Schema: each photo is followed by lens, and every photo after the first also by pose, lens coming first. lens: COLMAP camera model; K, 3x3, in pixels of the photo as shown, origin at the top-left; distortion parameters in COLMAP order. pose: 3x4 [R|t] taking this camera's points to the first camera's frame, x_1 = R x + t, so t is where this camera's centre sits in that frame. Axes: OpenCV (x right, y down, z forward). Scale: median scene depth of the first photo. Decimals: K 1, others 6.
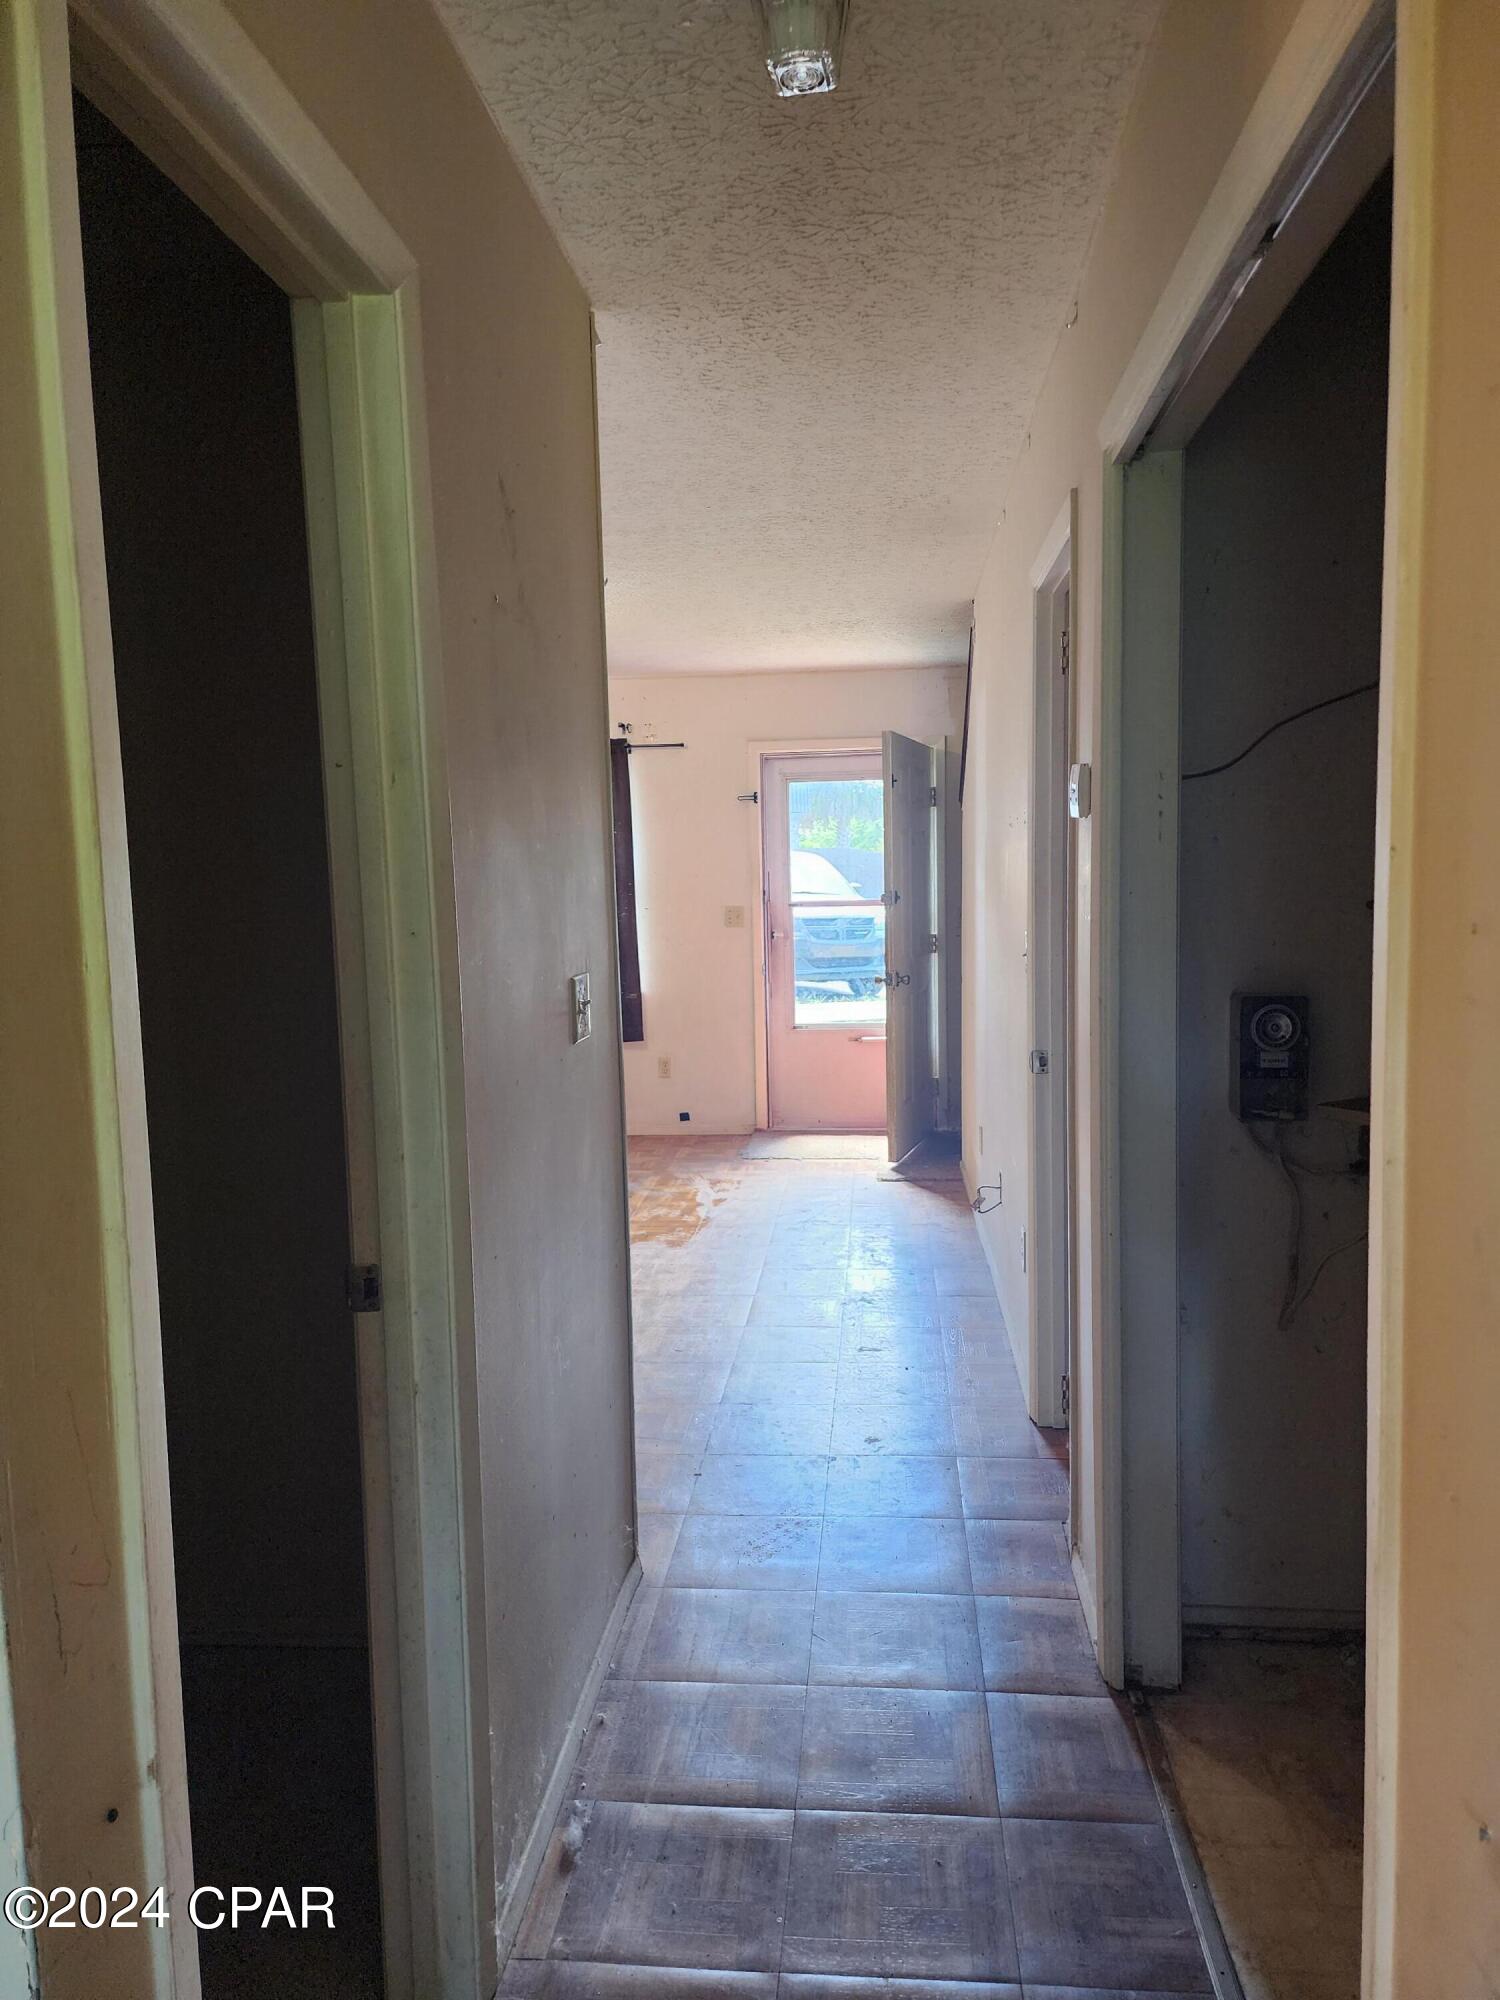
lens RADIAL K [[1328.2, 0, 746.2], [0, 1328.2, 996.0], [0, 0, 1]] dist [0.069803, -0.054952]
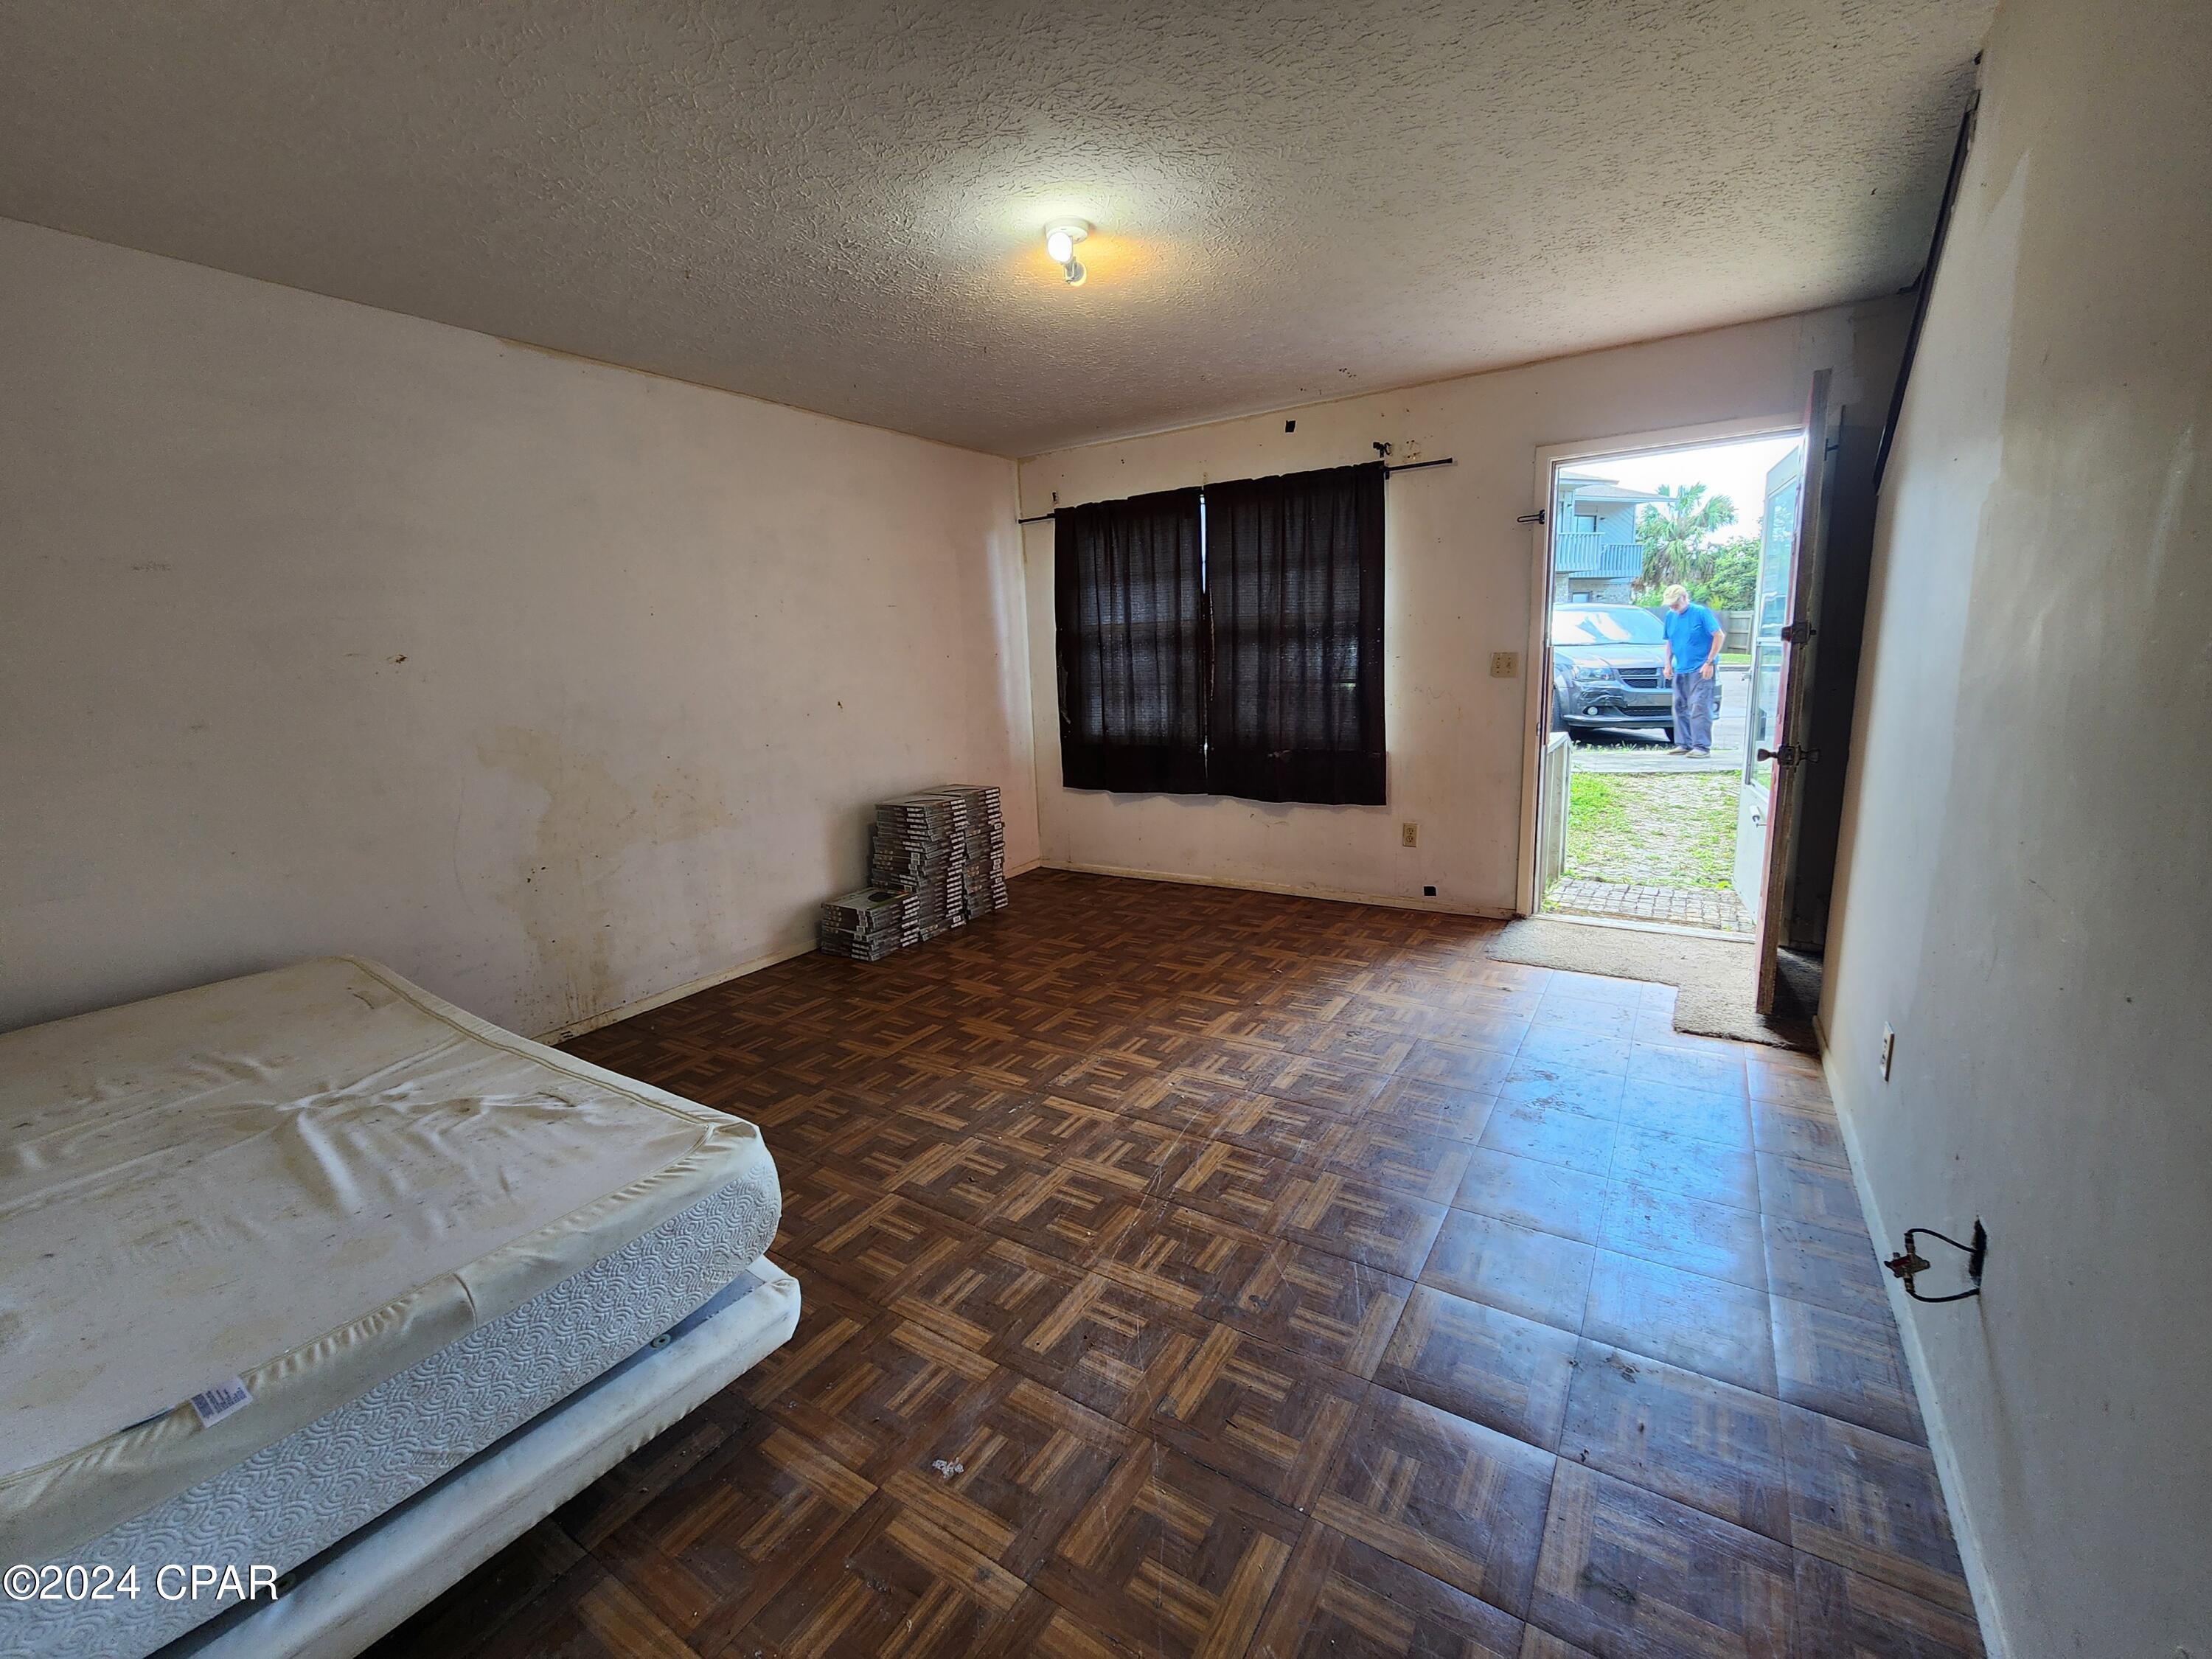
lens RADIAL K [[908.7, 0, 1099.7], [0, 908.7, 819.9], [0, 0, 1]] dist [-0.001511, 0.000846]
pose [[0.887082, 0.072498, -0.455884, 0.104740], [-0.024258, 0.993547, 0.110799, -0.063789], [0.460974, -0.087229, 0.883116, 1.147222]]
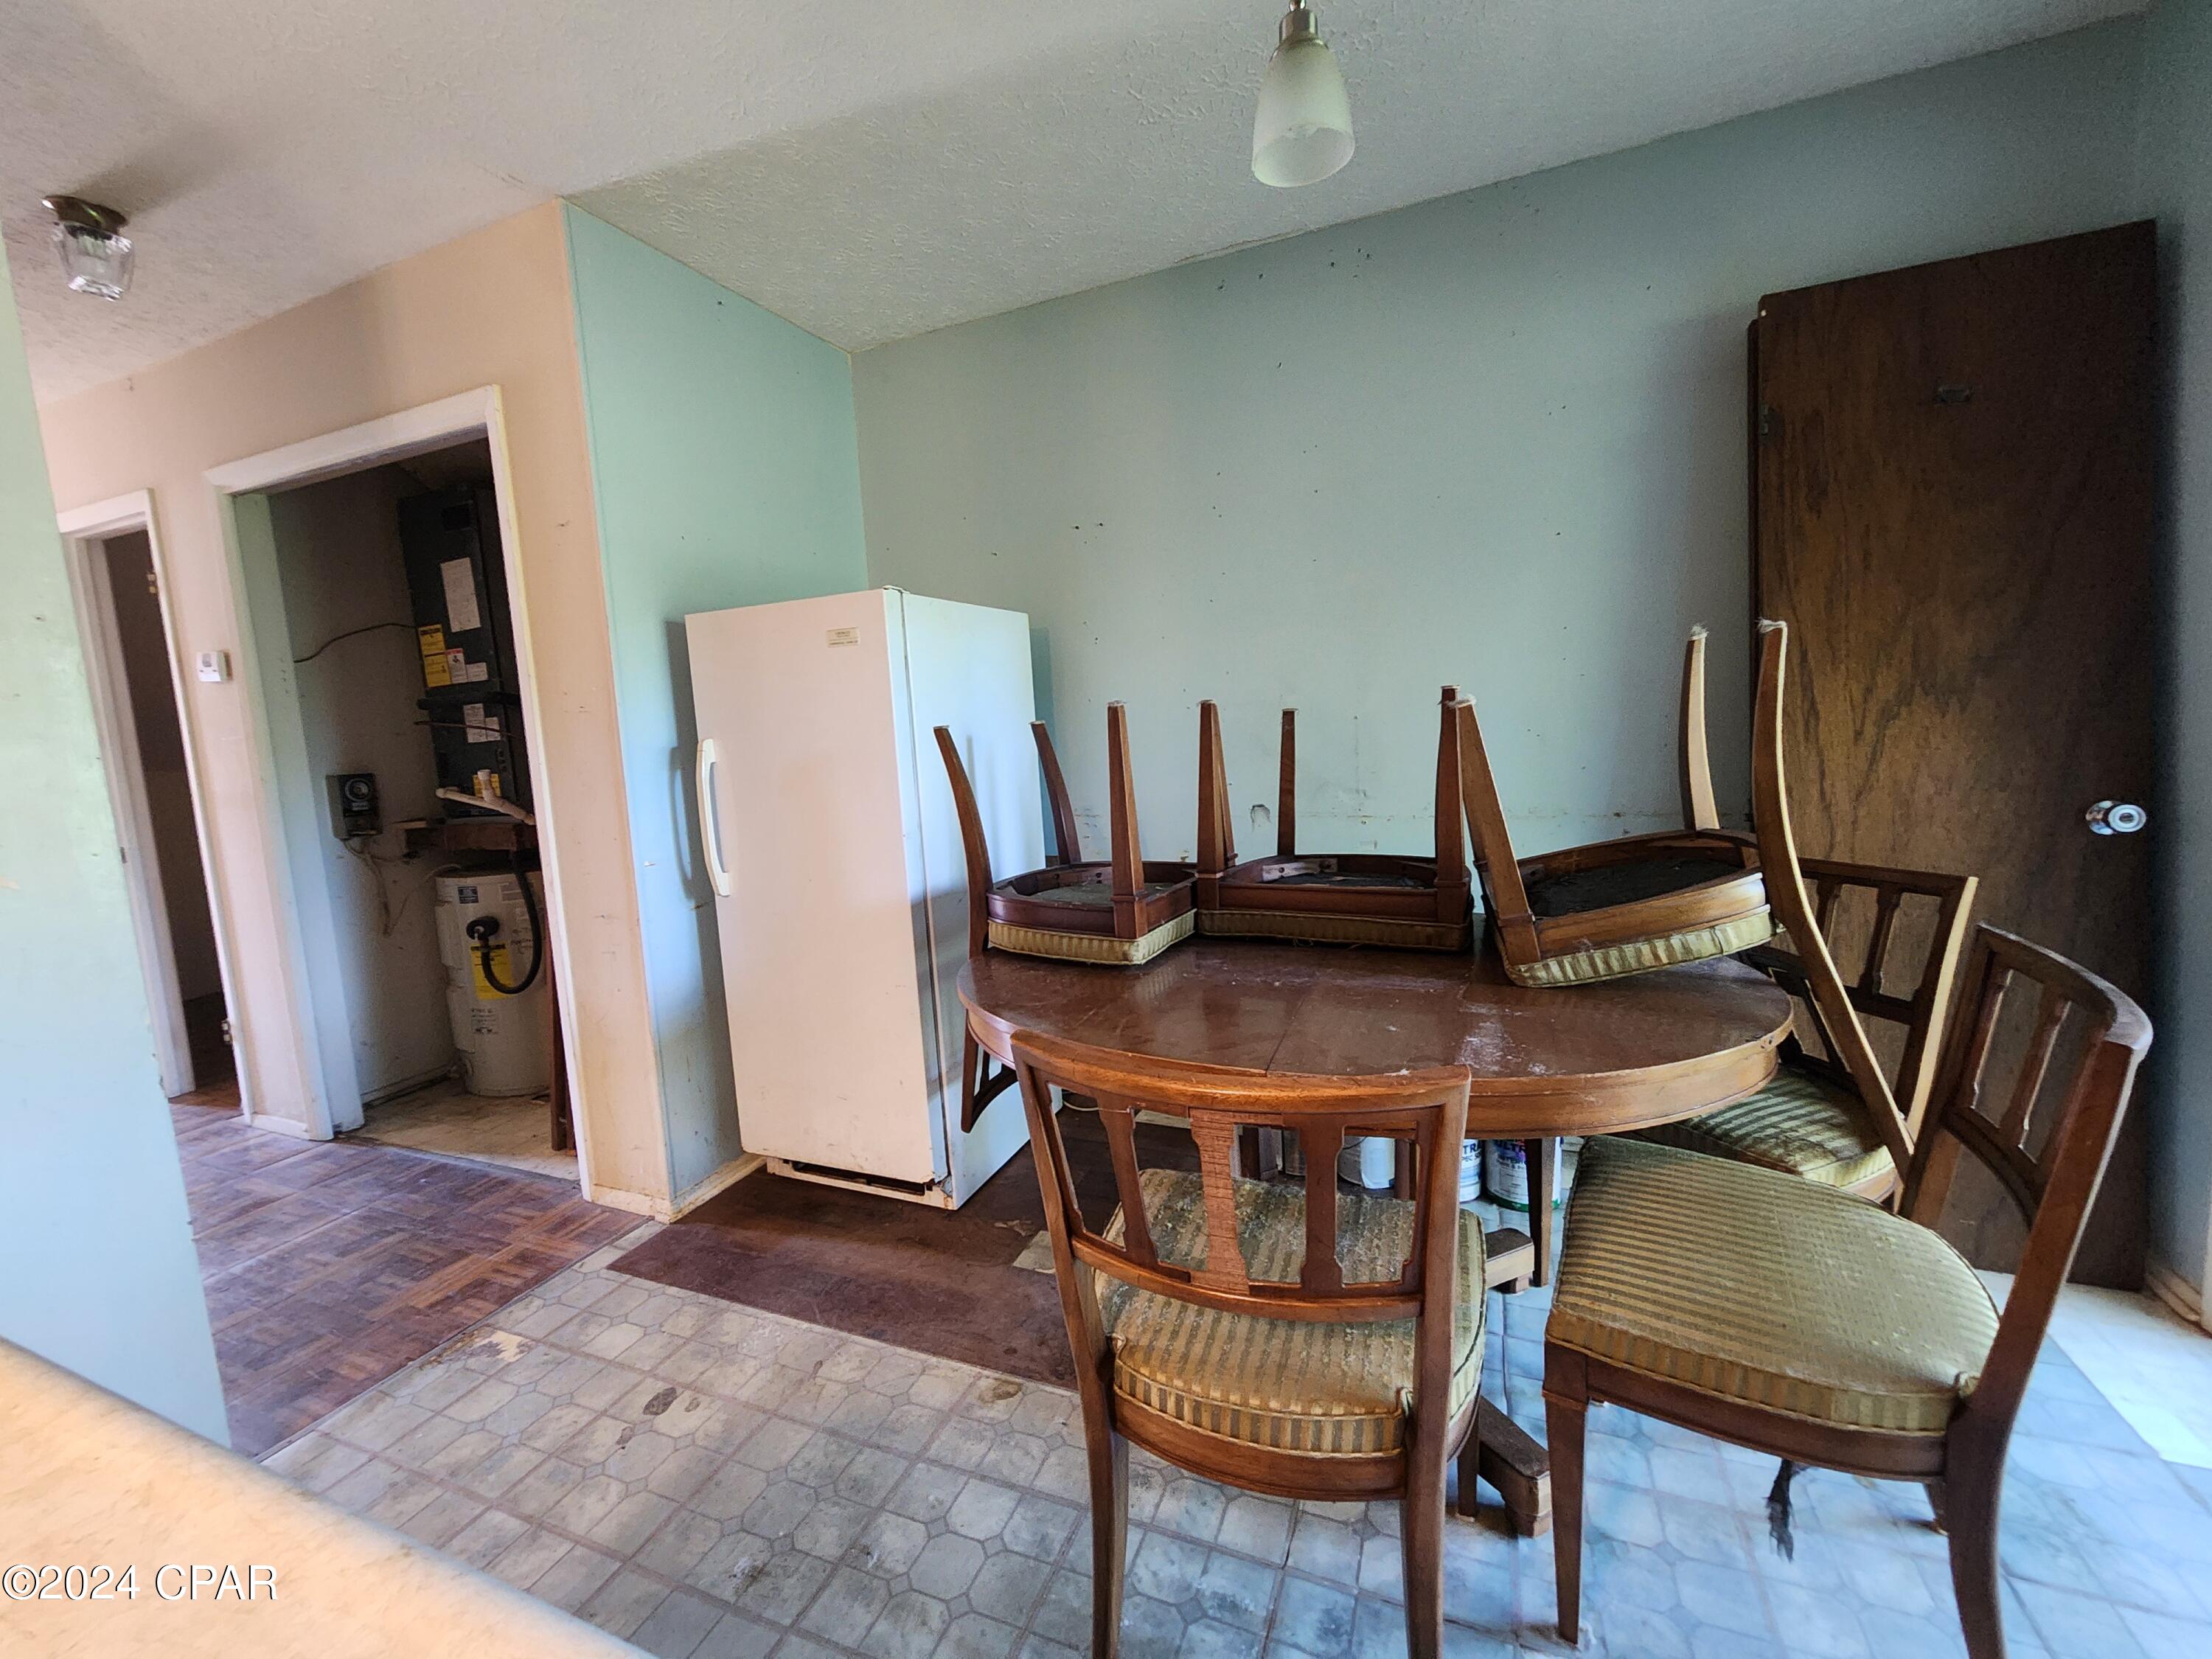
lens RADIAL K [[908.7, 0, 1110.6], [0, 908.7, 815.8], [0, 0, 1]] dist [-0.001511, 0.000846]
pose [[0.298924, -0.097117, 0.949322, -0.566172], [0.133857, 0.989240, 0.059052, 0.132633], [-0.944842, 0.109421, 0.308707, -0.485605]]
